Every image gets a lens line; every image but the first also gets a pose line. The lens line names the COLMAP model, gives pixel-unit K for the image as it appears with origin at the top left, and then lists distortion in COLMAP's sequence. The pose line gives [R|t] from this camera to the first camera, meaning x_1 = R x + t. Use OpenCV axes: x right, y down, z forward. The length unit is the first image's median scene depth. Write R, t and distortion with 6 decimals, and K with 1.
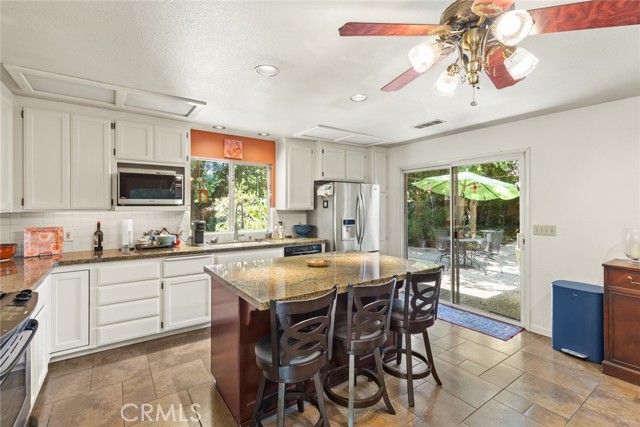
lens RADIAL K [[290.3, 0, 318.2], [0, 290.3, 208.5], [0, 0, 1]] dist [0.002832, -0.001308]
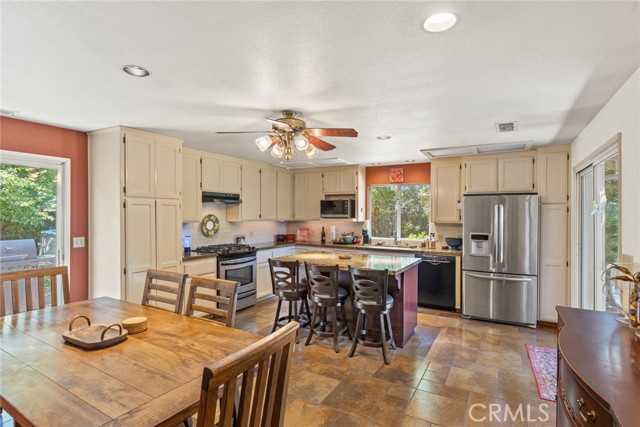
lens RADIAL K [[324.1, 0, 318.9], [0, 324.1, 216.4], [0, 0, 1]] dist [-0.001268, -0.000057]
pose [[0.415944, 0.006818, -0.909365, 1.137280], [-0.012606, 0.999919, 0.001731, -0.022477], [0.909303, 0.010743, 0.415996, 0.102473]]
